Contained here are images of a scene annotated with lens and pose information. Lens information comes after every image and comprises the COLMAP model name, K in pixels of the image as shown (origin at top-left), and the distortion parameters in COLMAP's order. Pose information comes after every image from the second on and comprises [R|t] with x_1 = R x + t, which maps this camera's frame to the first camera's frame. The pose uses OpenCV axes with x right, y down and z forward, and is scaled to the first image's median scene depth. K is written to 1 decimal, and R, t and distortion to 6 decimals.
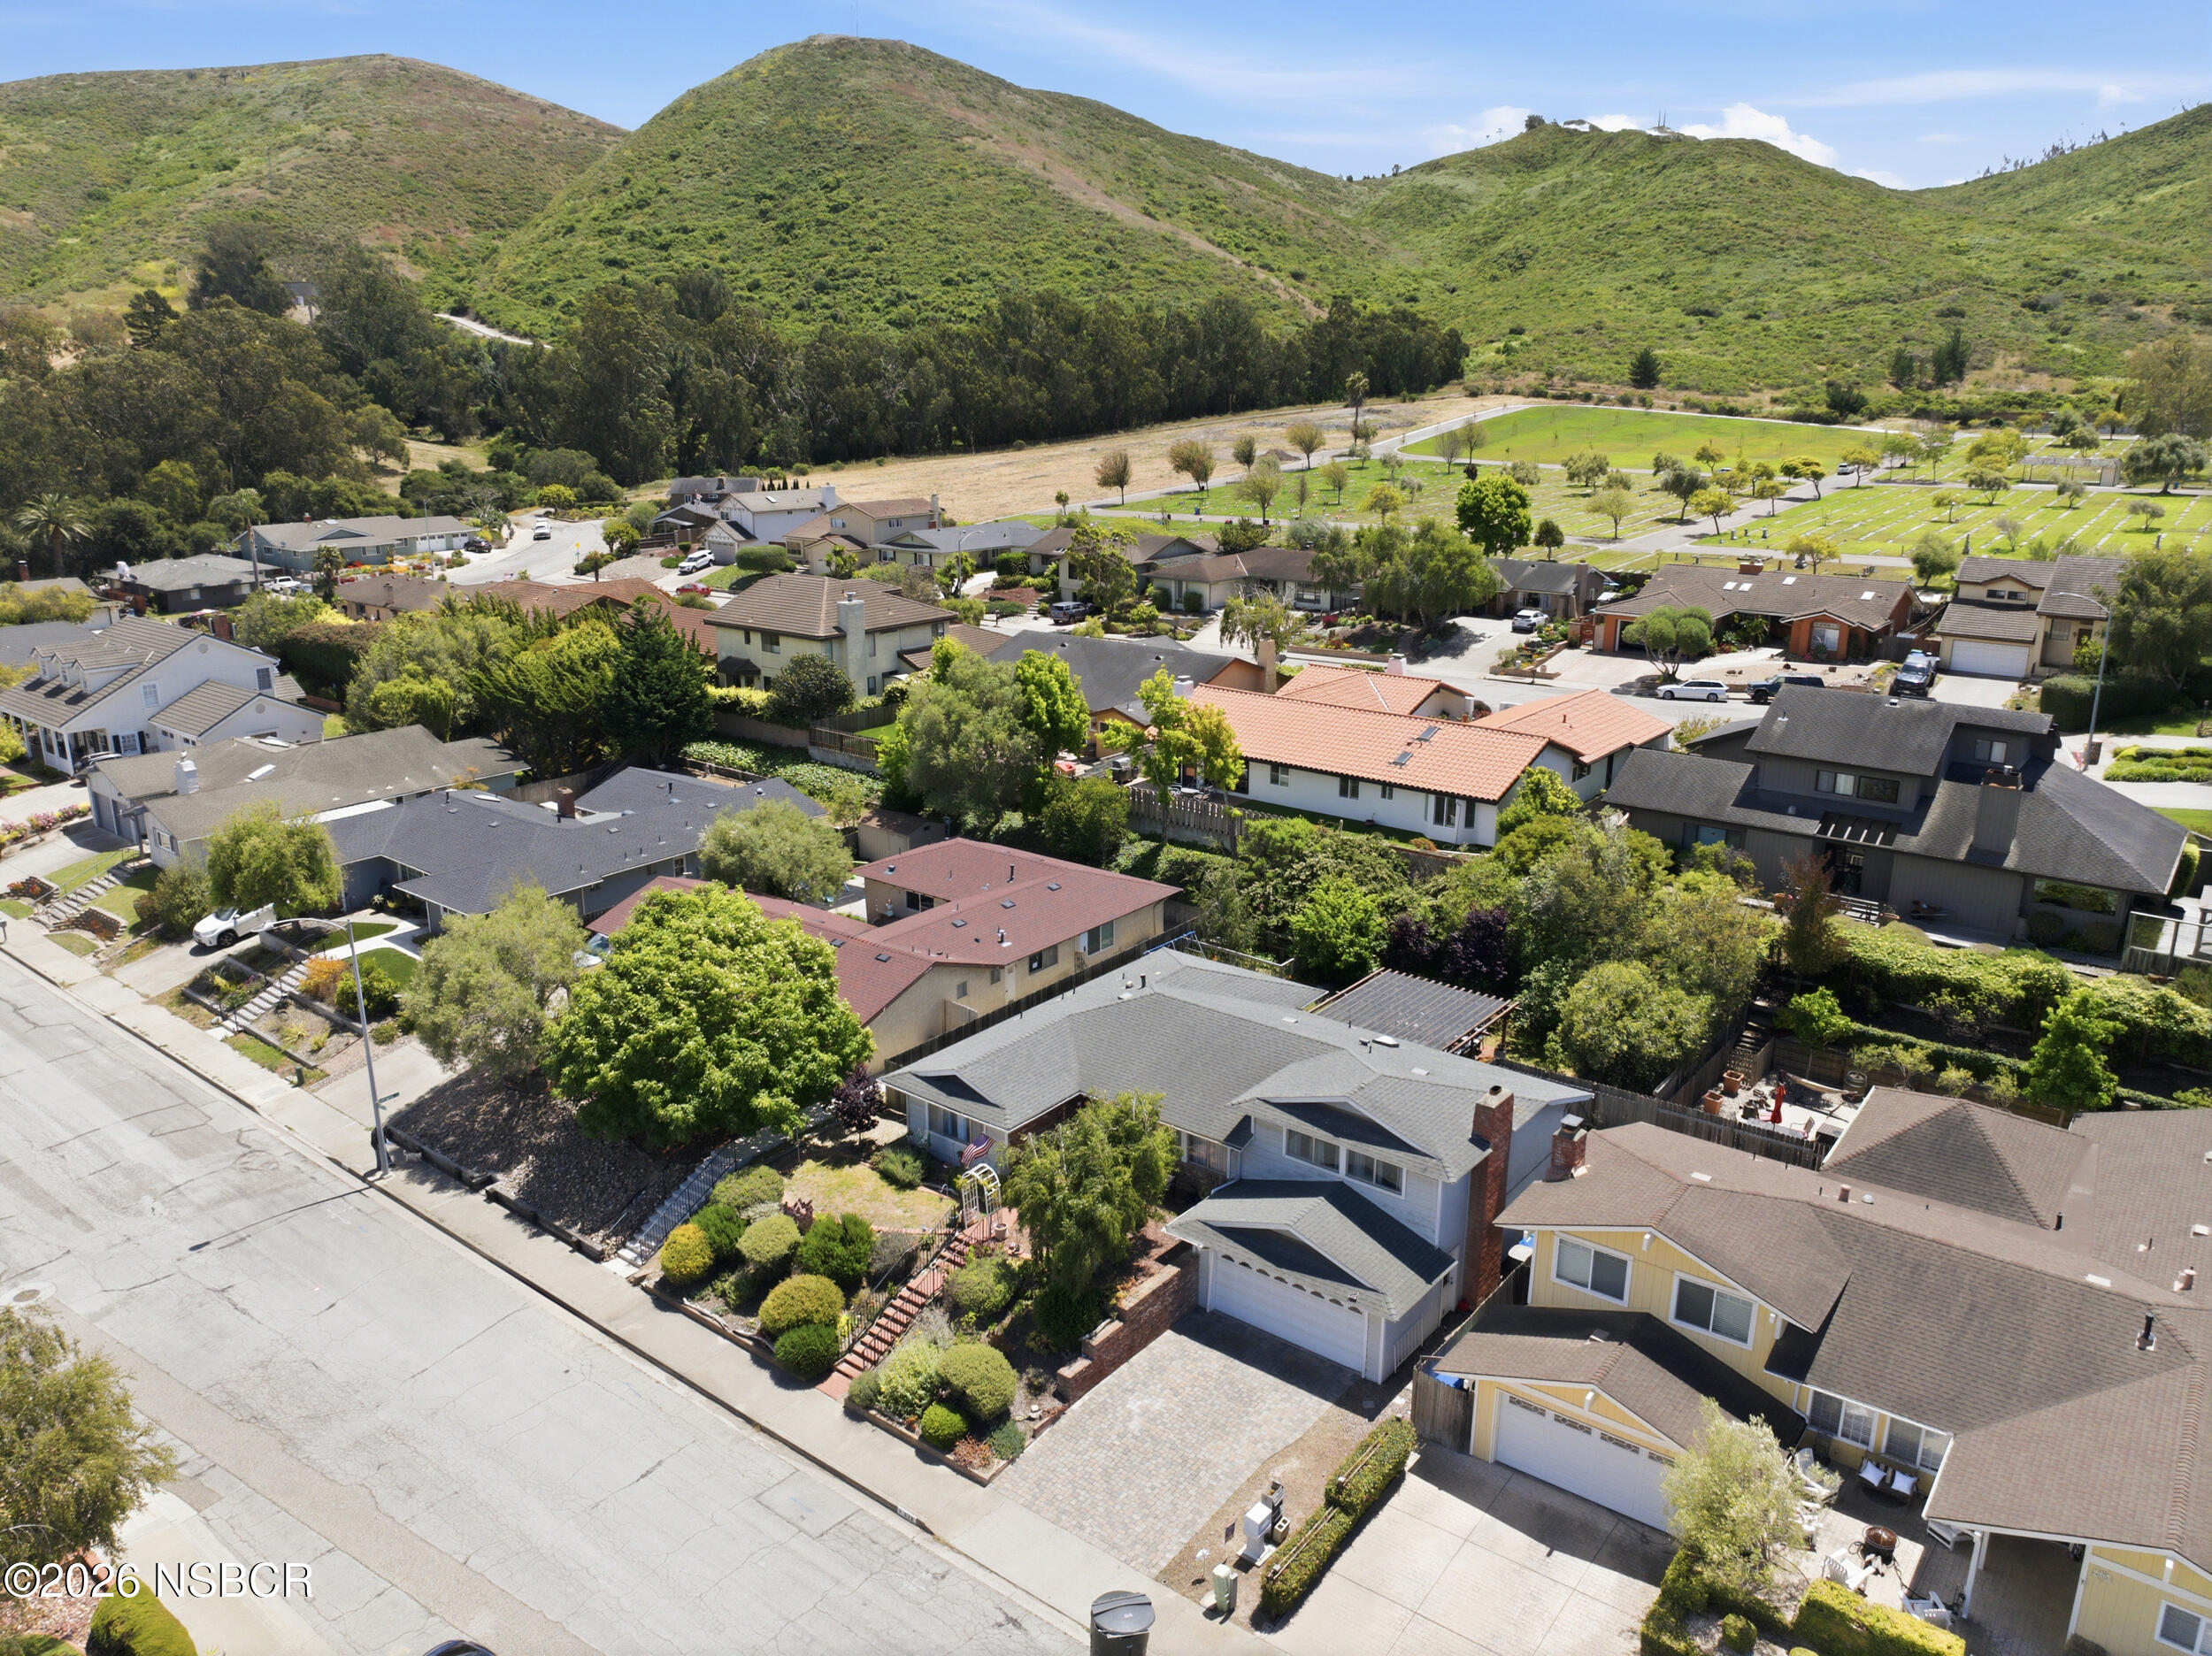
lens RADIAL K [[1552.5, 0, 1118.3], [0, 1552.5, 825.3], [0, 0, 1]] dist [-0.051099, 0.021636]
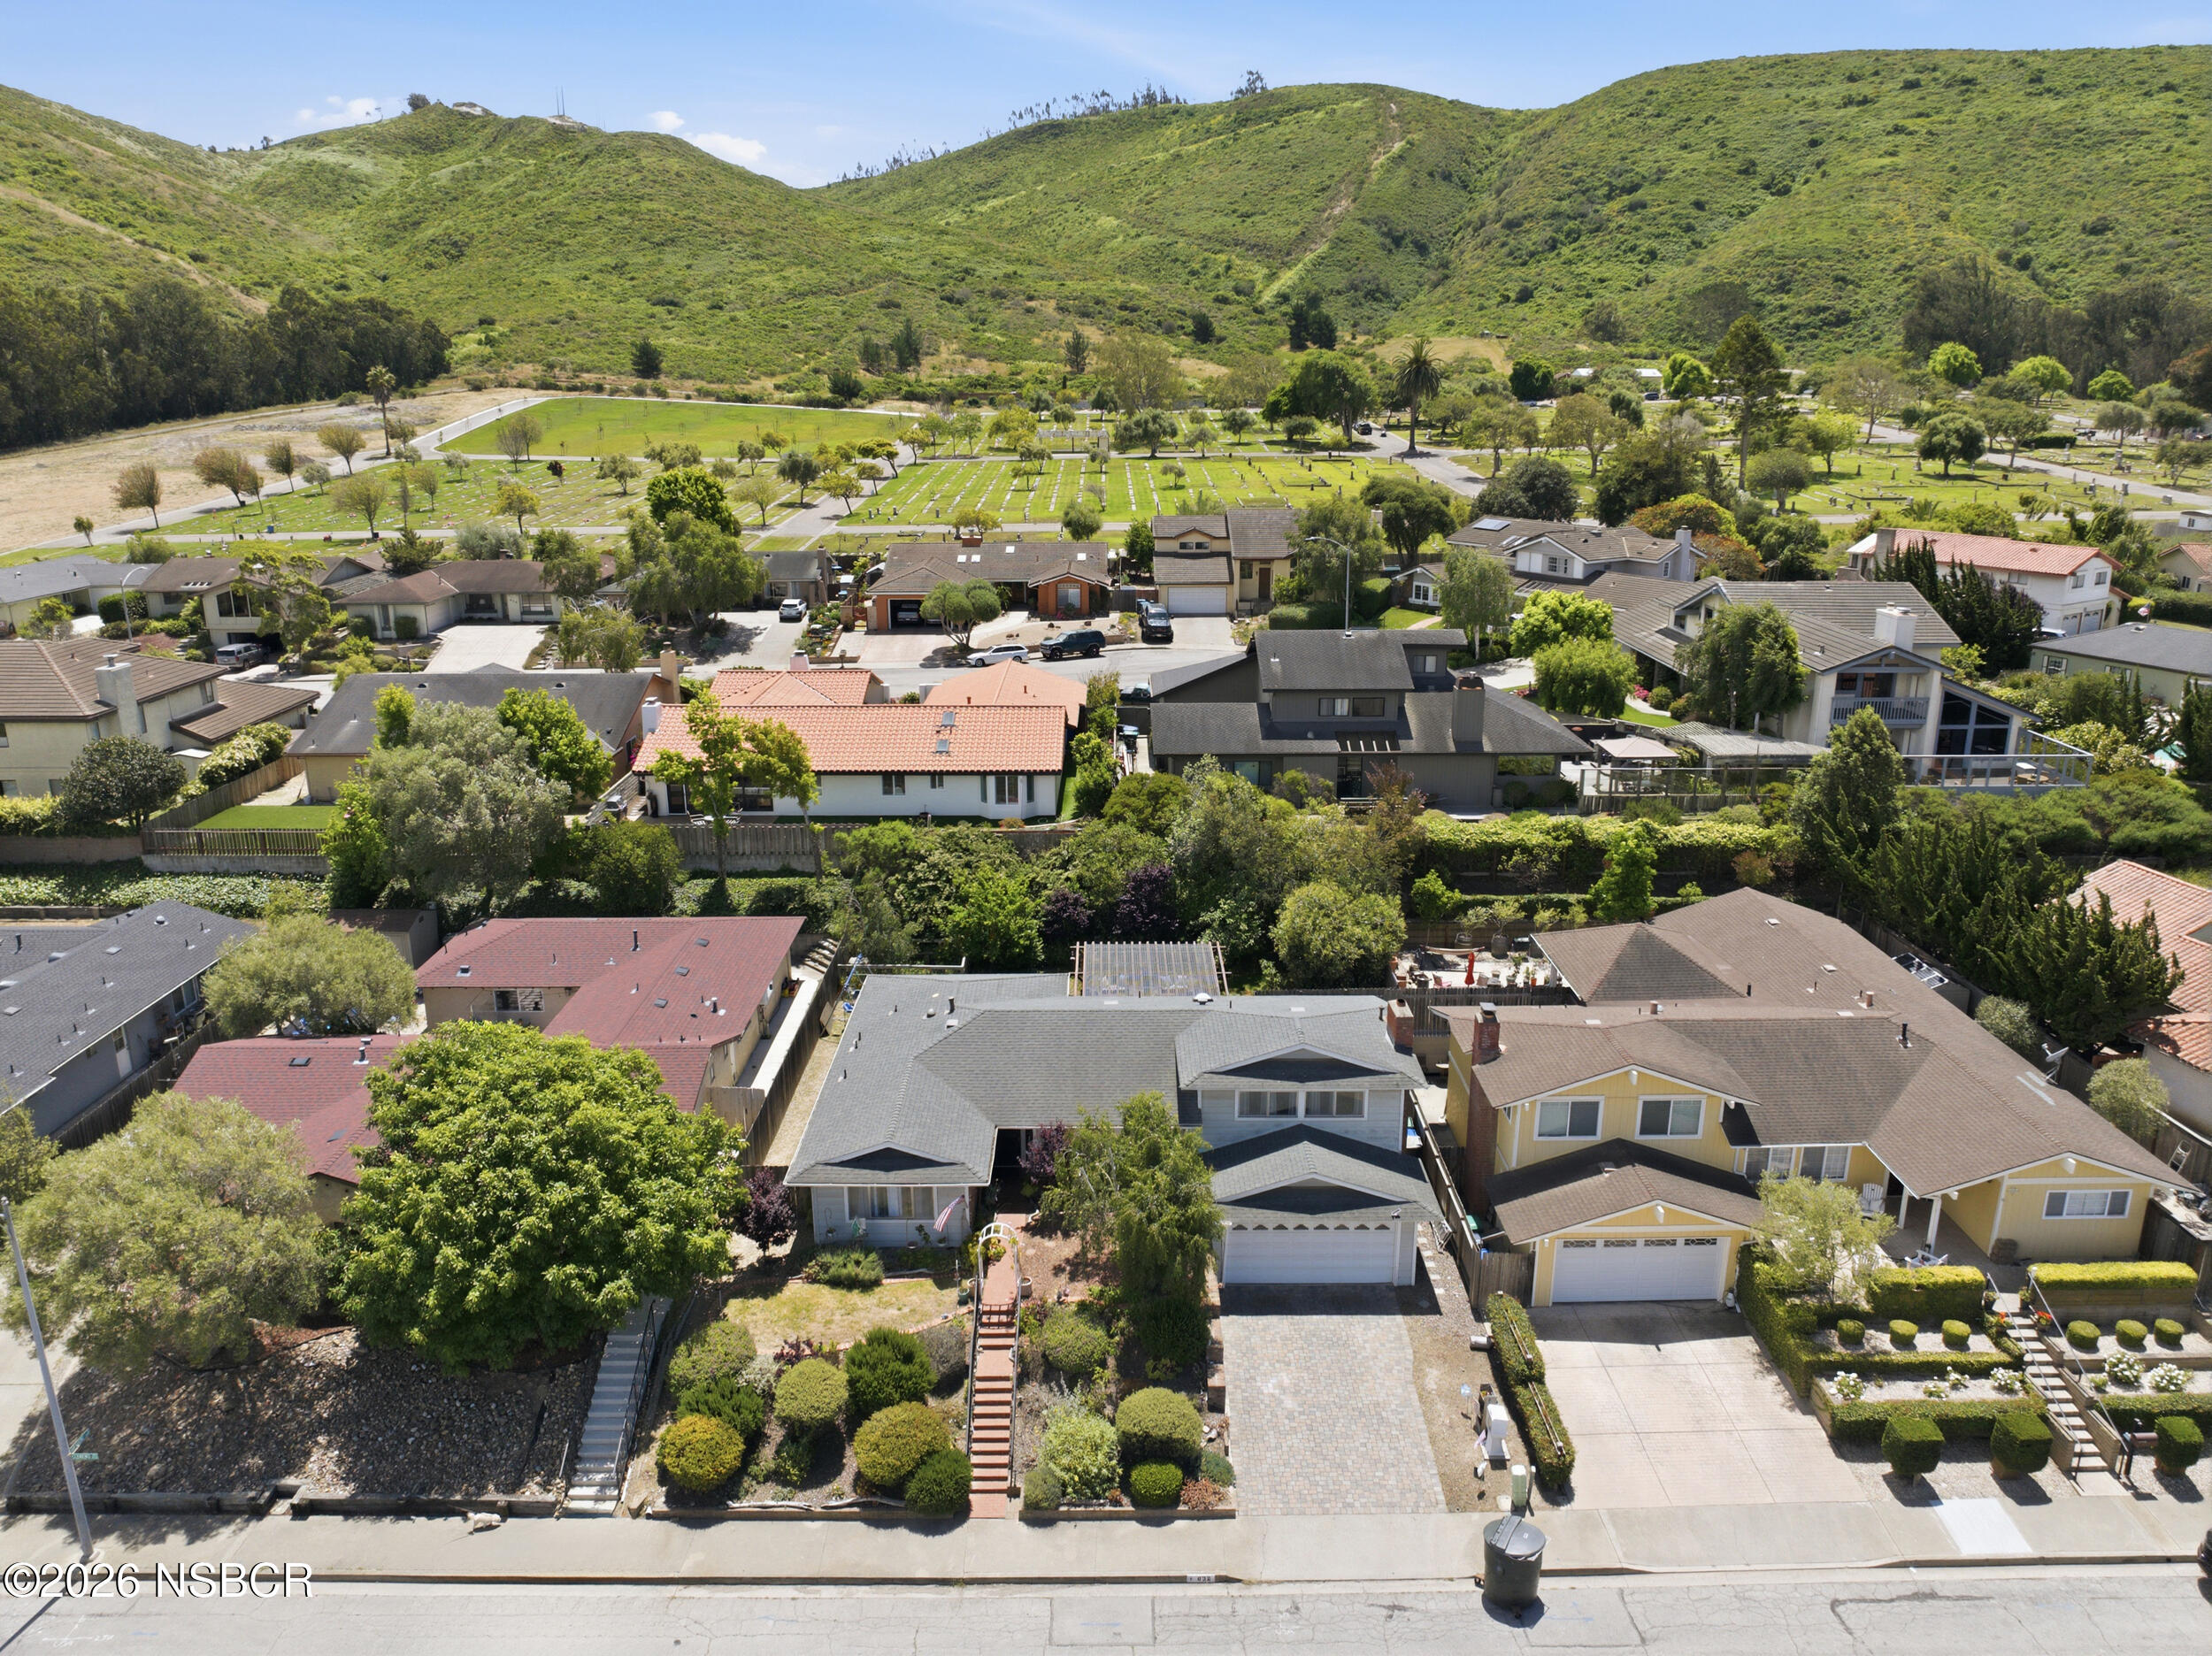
lens RADIAL K [[1552.5, 0, 1118.3], [0, 1552.5, 820.4], [0, 0, 1]] dist [-0.051099, 0.021636]
pose [[0.783427, -0.175671, 0.596140, -0.234089], [0.174039, 0.982853, 0.060911, -0.026090], [-0.596618, 0.056032, 0.800567, 0.089858]]
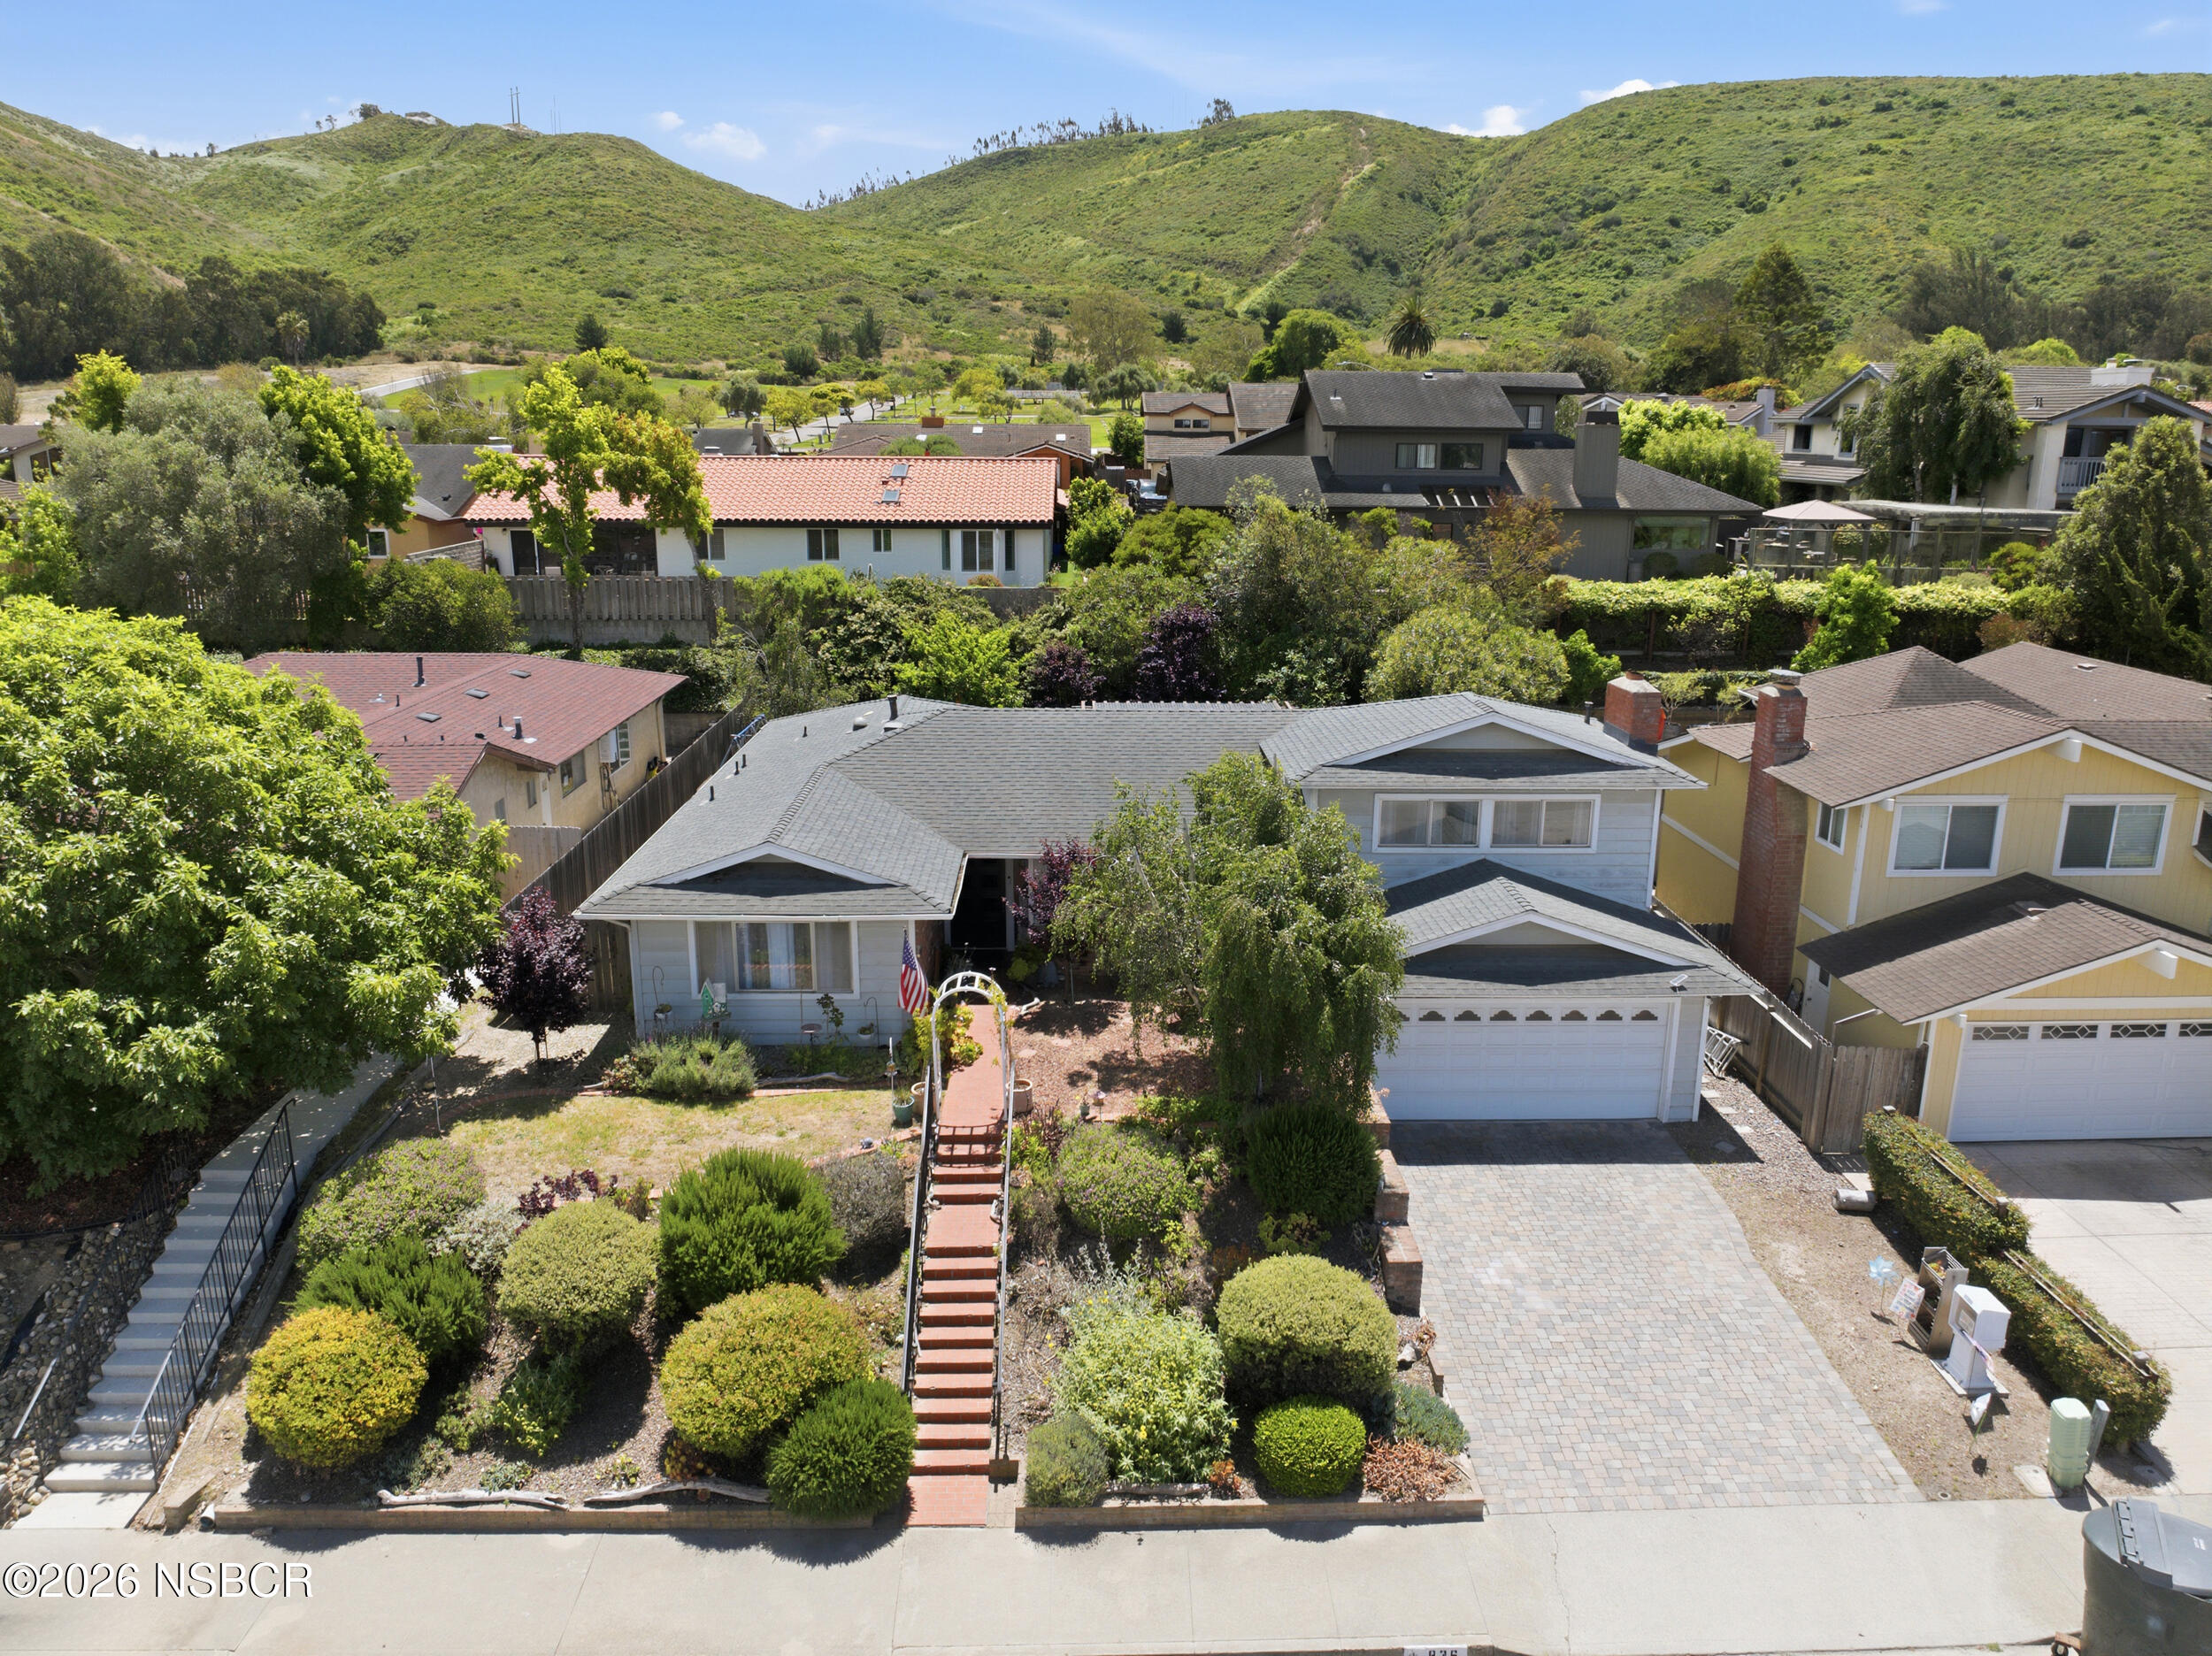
lens RADIAL K [[1552.5, 0, 1118.6], [0, 1552.5, 821.5], [0, 0, 1]] dist [-0.051099, 0.021636]
pose [[0.768599, -0.155358, 0.620579, -0.150961], [0.170368, 0.984740, 0.035520, 0.071315], [-0.616628, 0.078427, 0.783339, 0.254530]]
